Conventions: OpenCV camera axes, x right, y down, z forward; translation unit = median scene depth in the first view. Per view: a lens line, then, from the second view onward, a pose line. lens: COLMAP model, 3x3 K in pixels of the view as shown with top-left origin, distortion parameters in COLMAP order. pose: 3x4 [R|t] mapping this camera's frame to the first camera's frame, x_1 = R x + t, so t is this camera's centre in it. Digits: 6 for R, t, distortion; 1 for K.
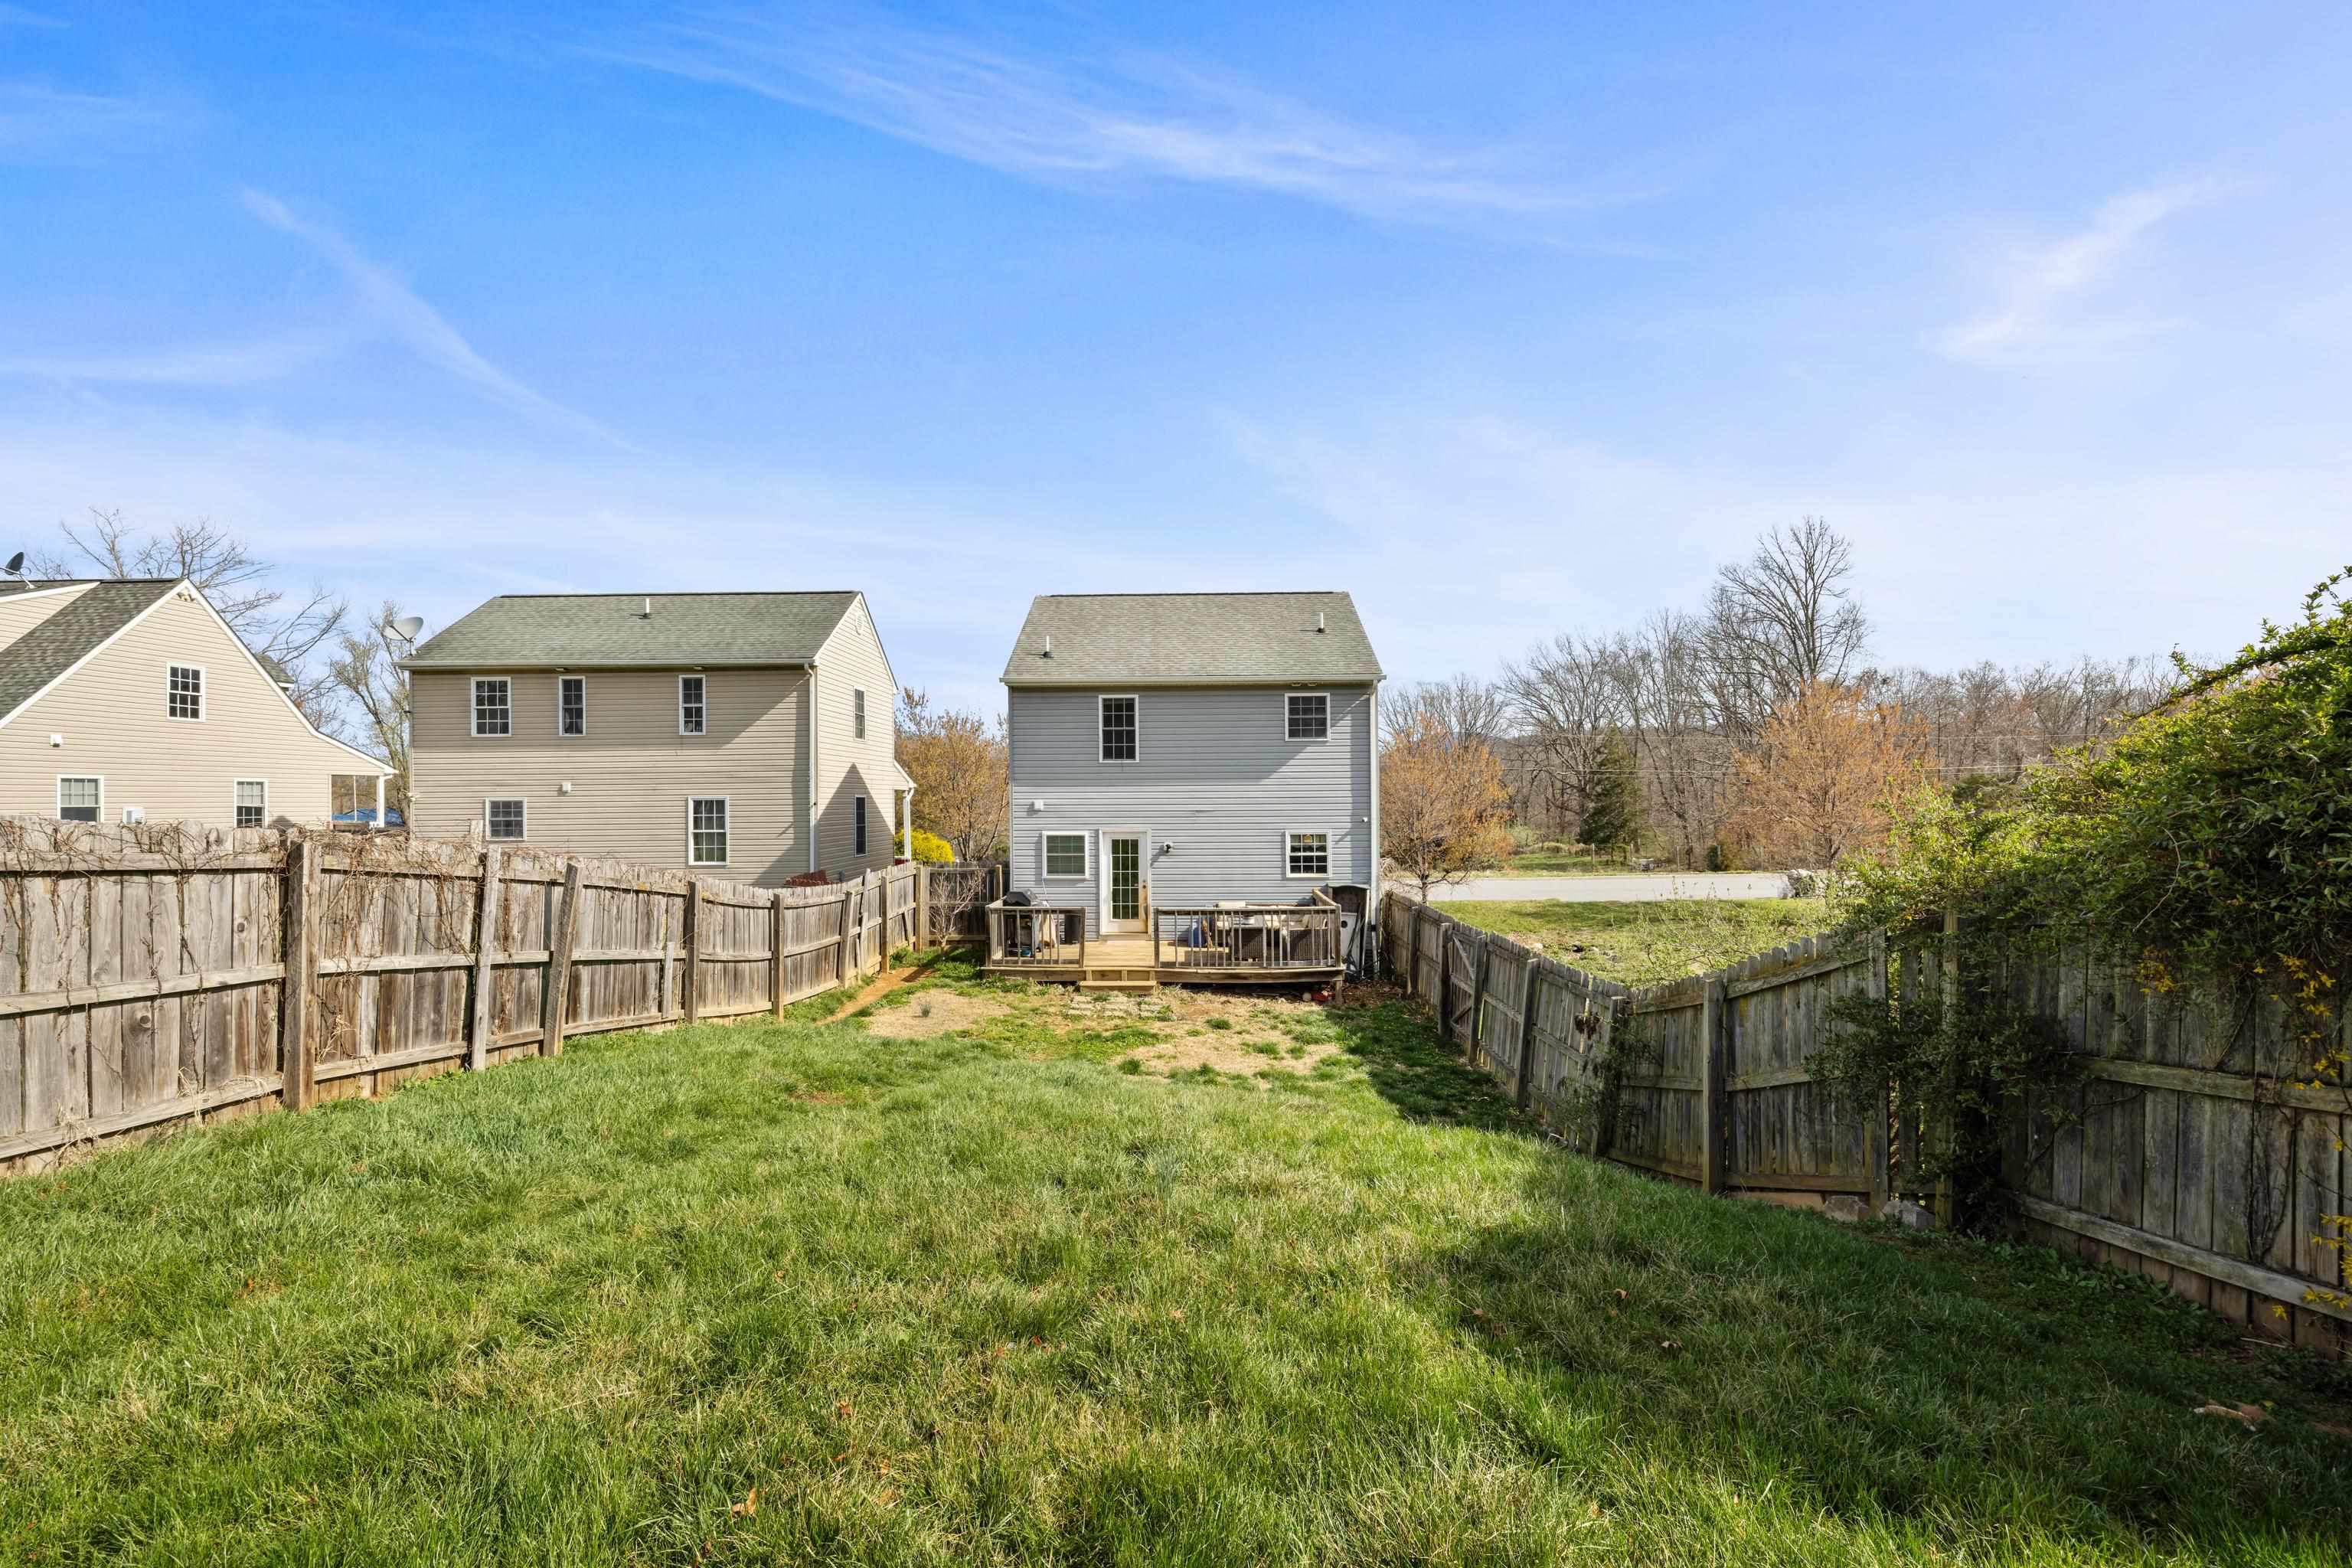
lens RADIAL K [[987.5, 0, 1176.0], [0, 987.5, 784.0], [0, 0, 1]] dist [0.000836, 0.000686]
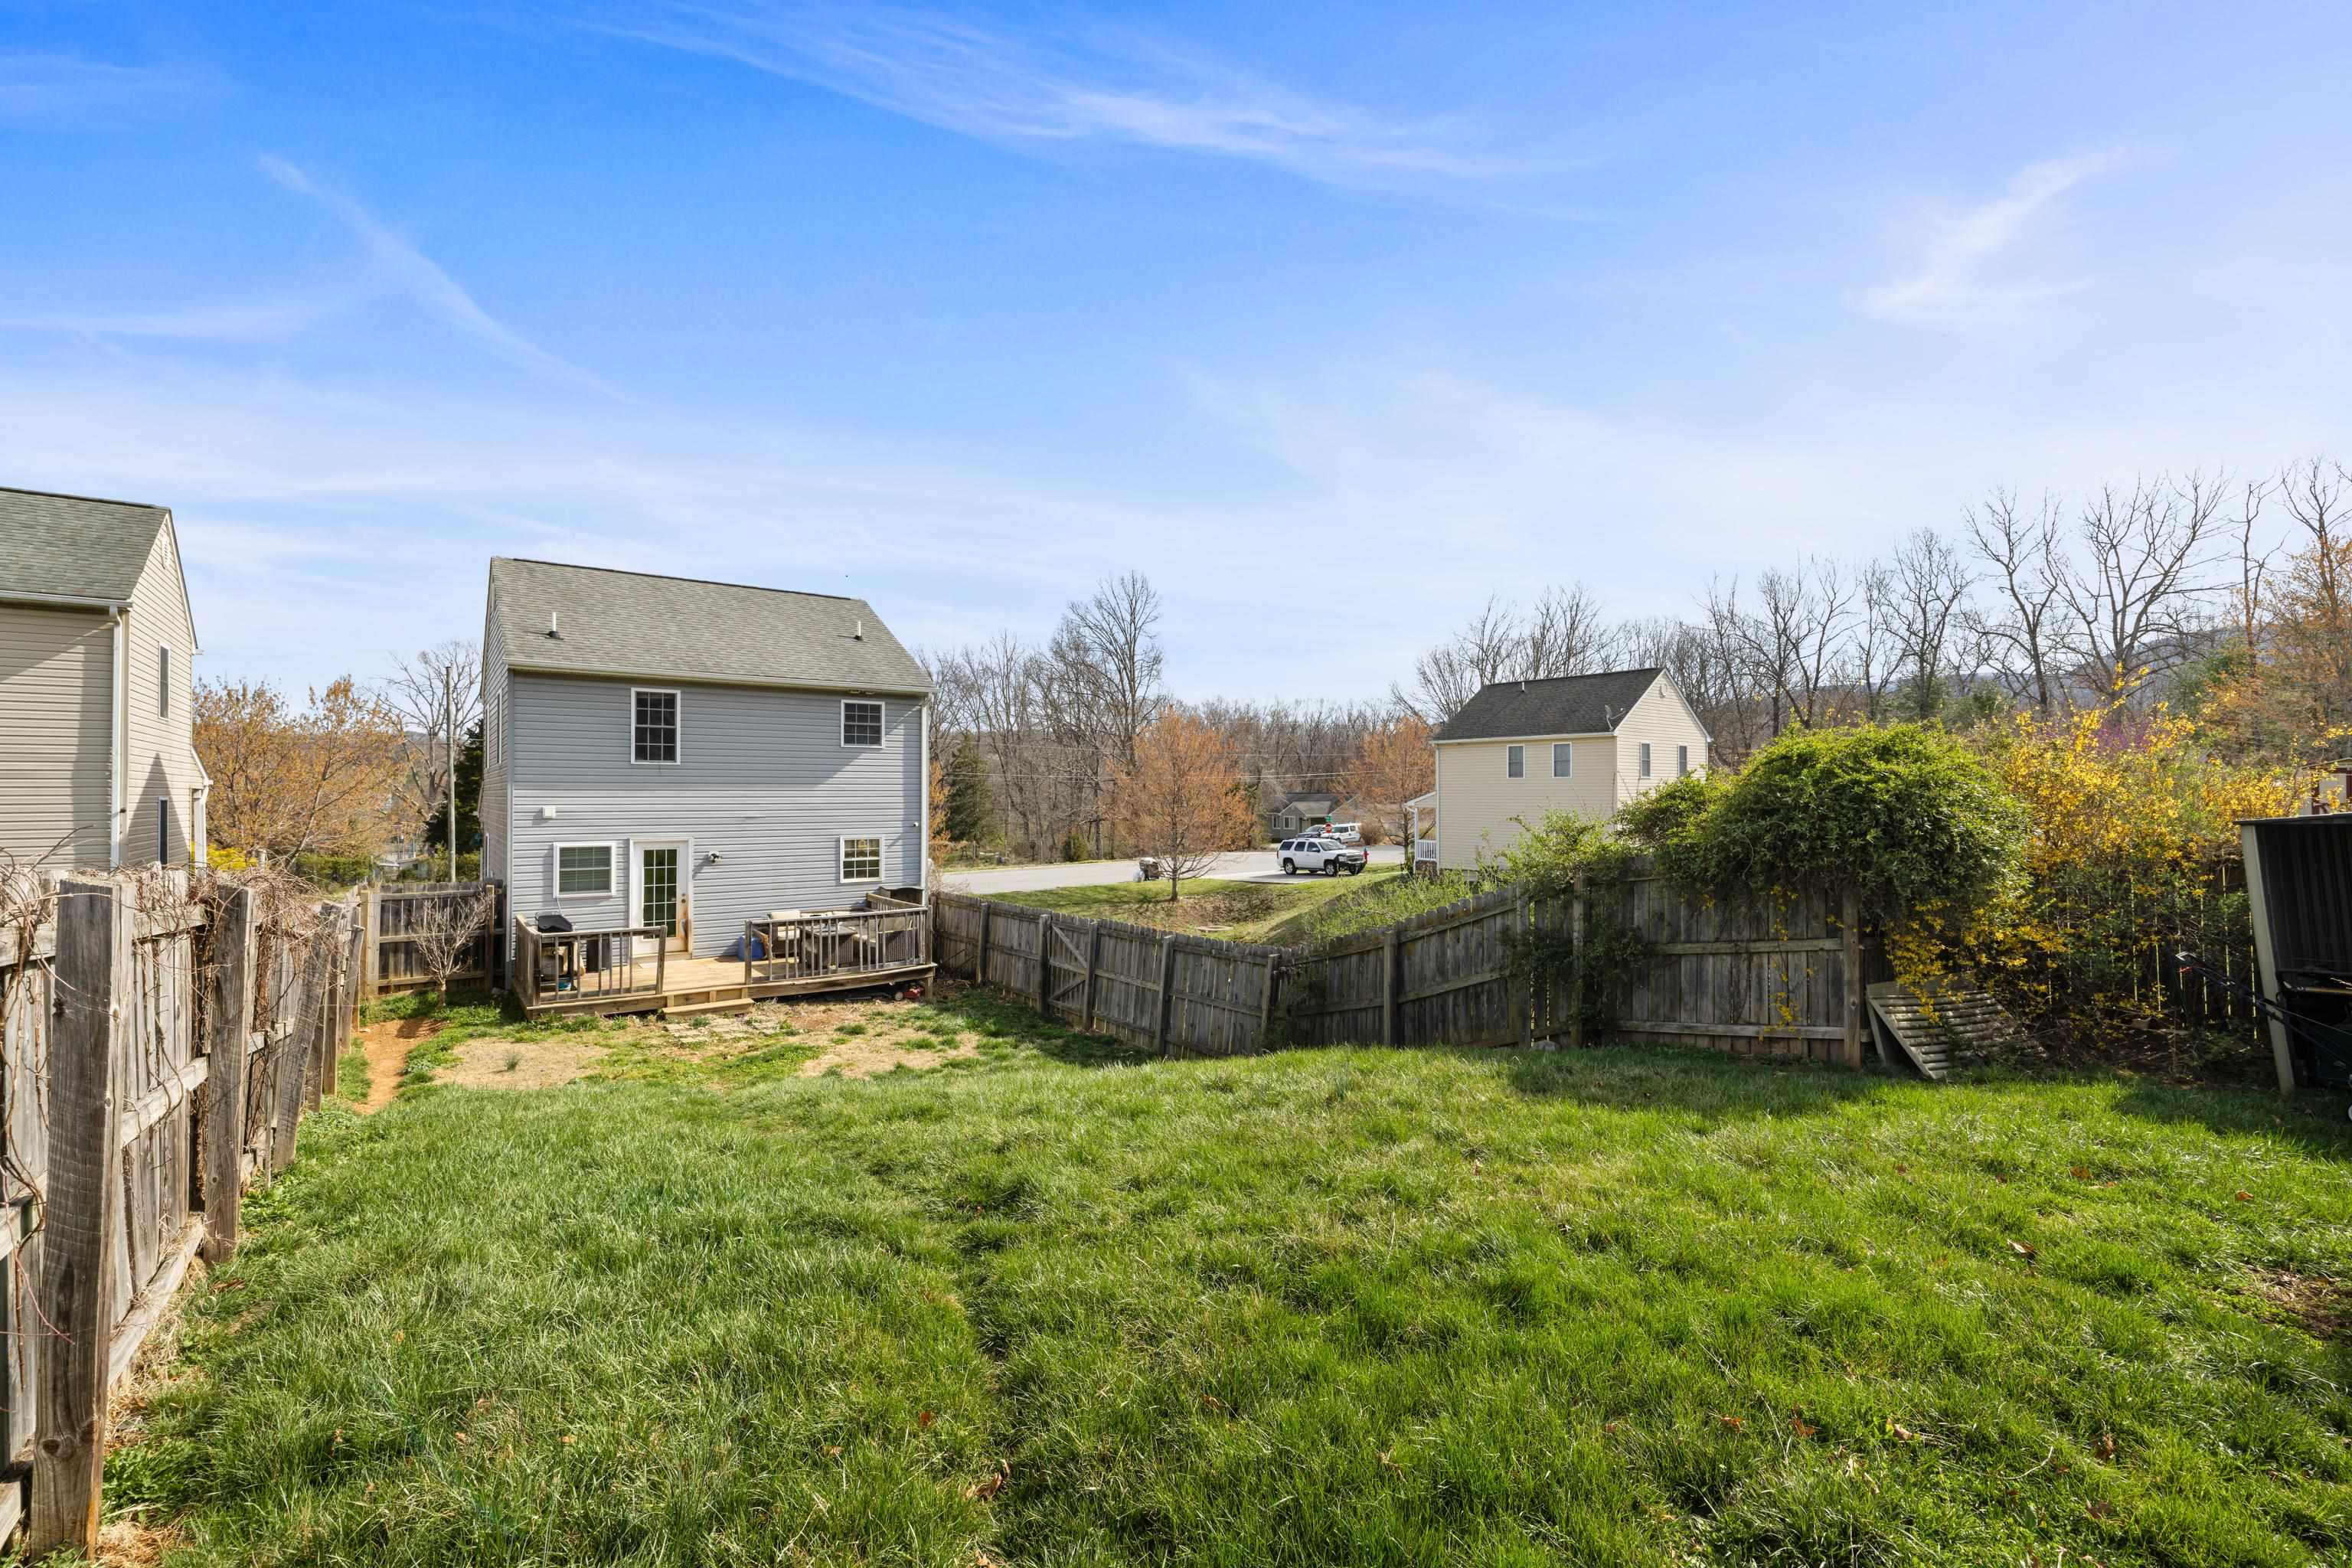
lens RADIAL K [[987.5, 0, 1176.0], [0, 987.5, 784.0], [0, 0, 1]] dist [0.000836, 0.000686]
pose [[0.782630, 0.013537, 0.622340, -0.249228], [-0.014992, 0.999883, -0.002895, -0.008298], [-0.622307, -0.007064, 0.782741, 0.002572]]
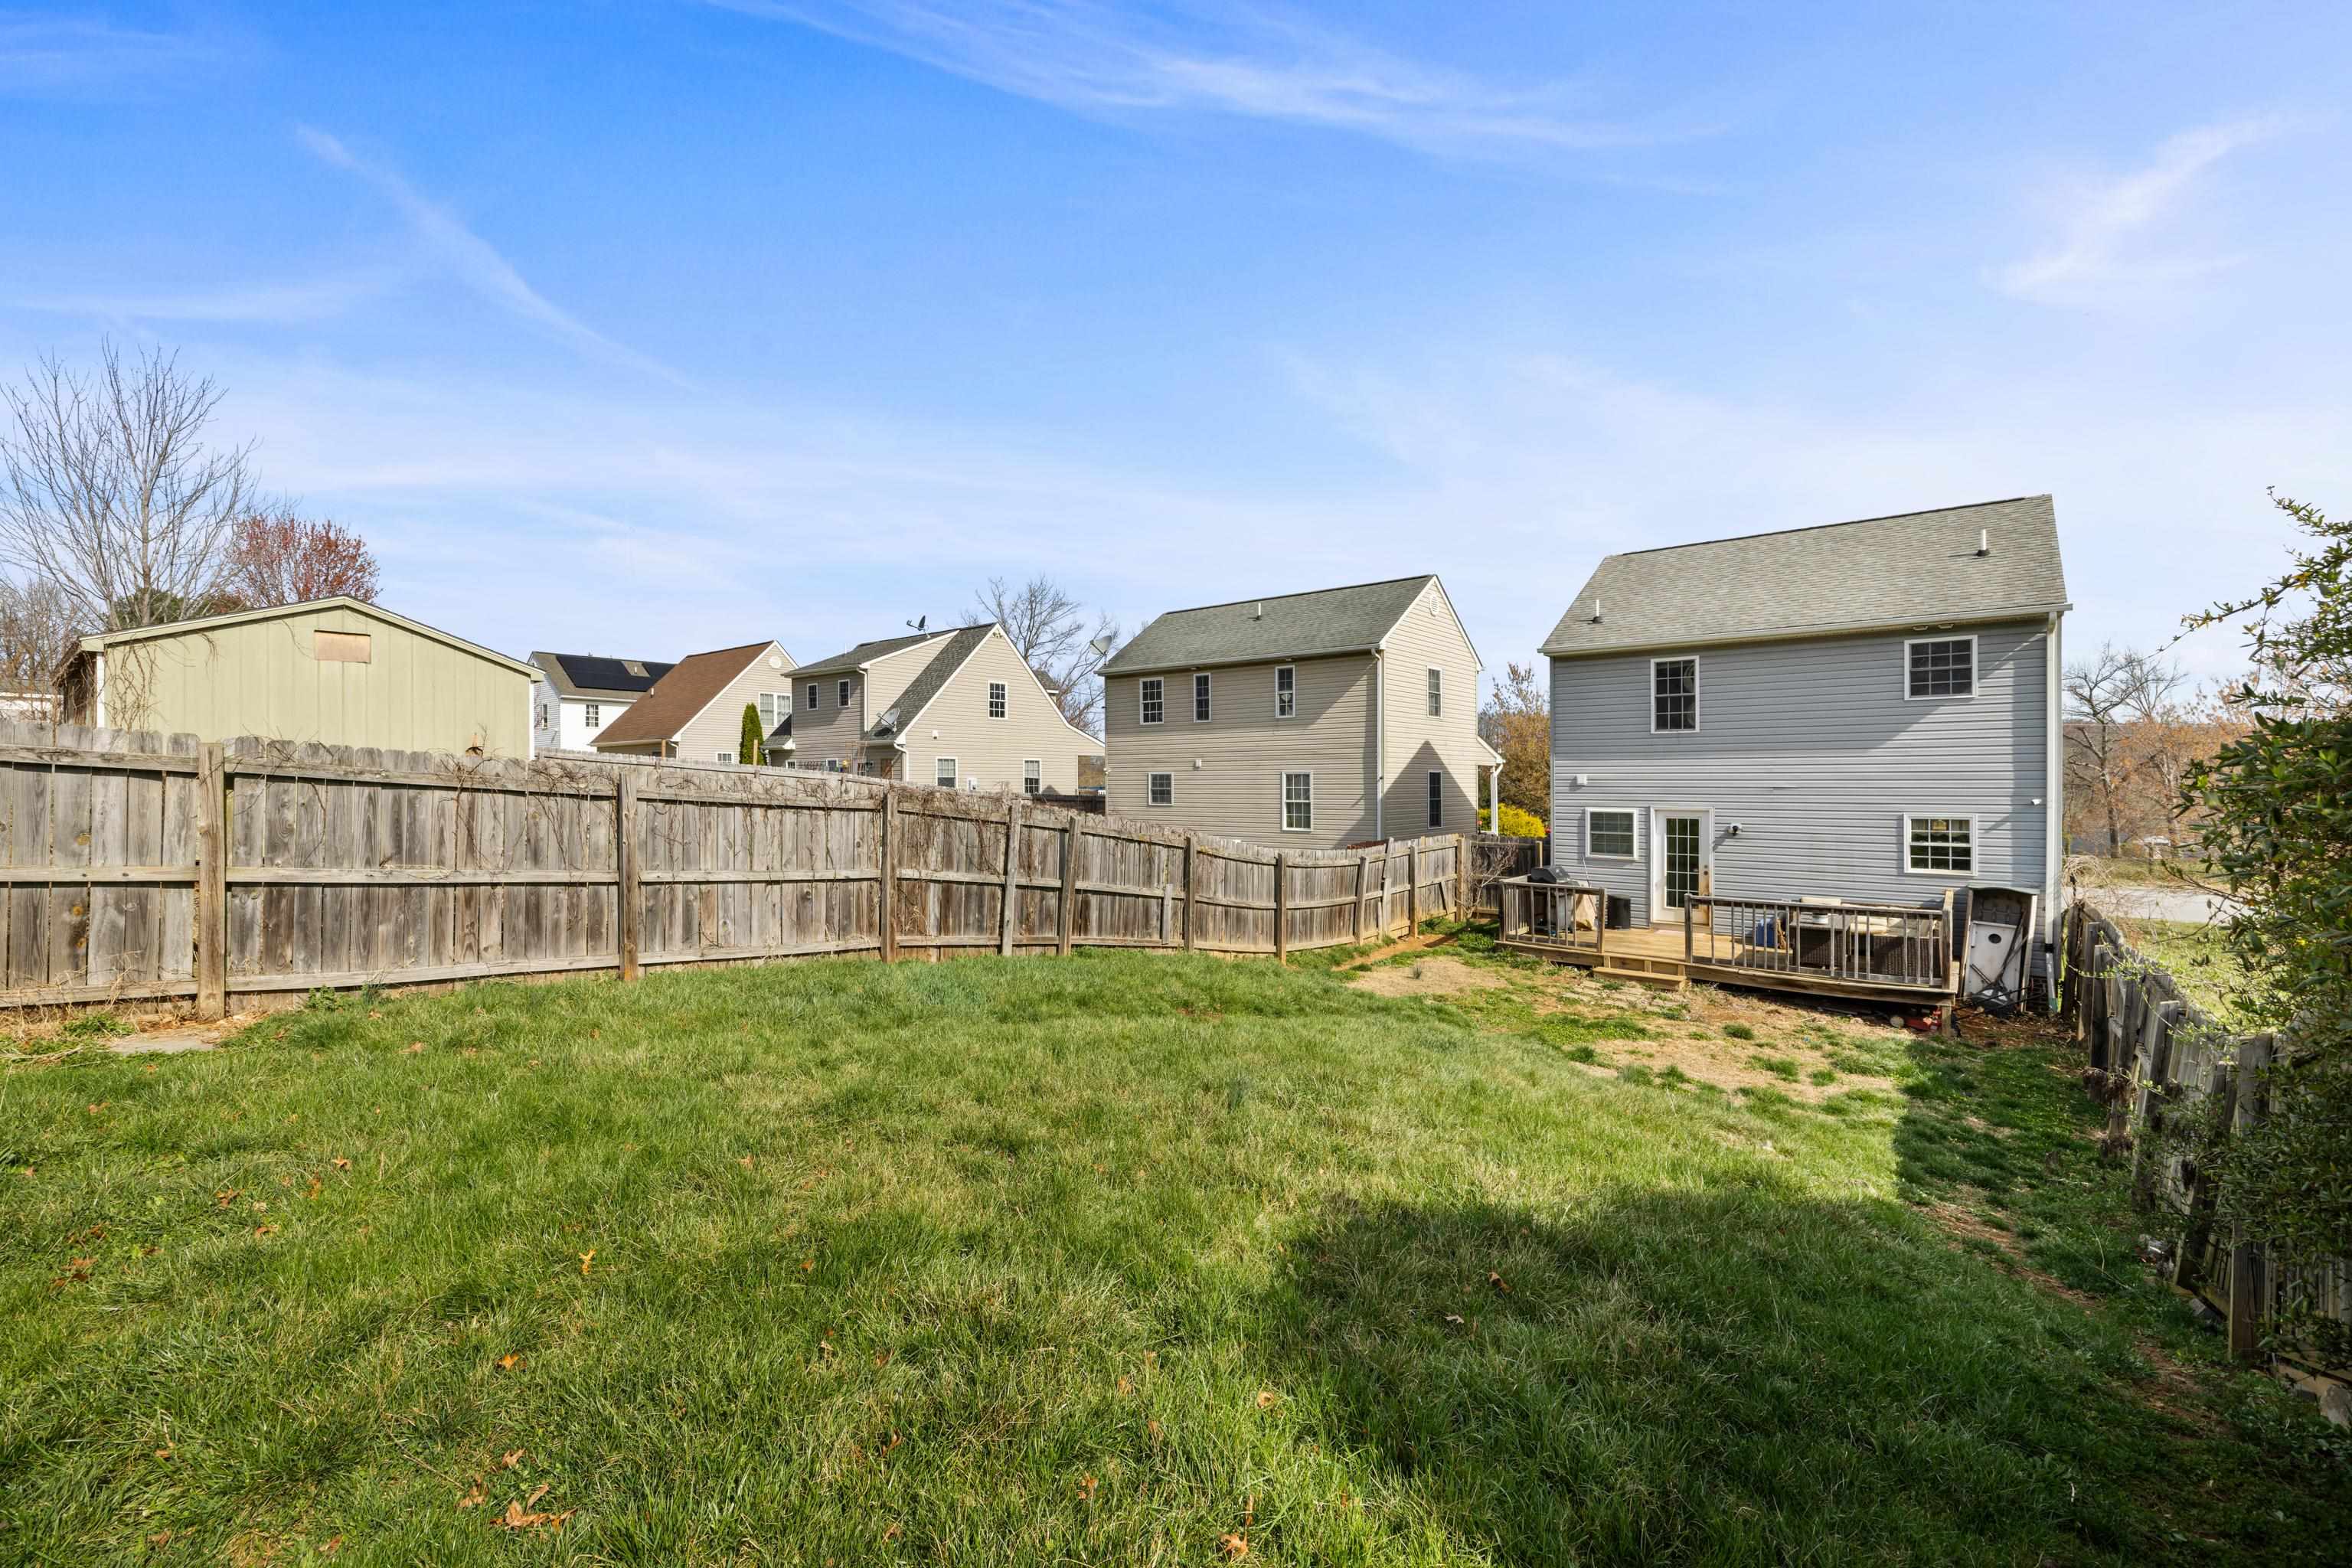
lens RADIAL K [[987.5, 0, 1176.0], [0, 987.5, 784.0], [0, 0, 1]] dist [0.000836, 0.000686]
pose [[0.785986, 0.008533, -0.618185, 0.143070], [0.004825, 0.999790, 0.019935, 0.004661], [0.618225, -0.018651, 0.785780, 0.013892]]
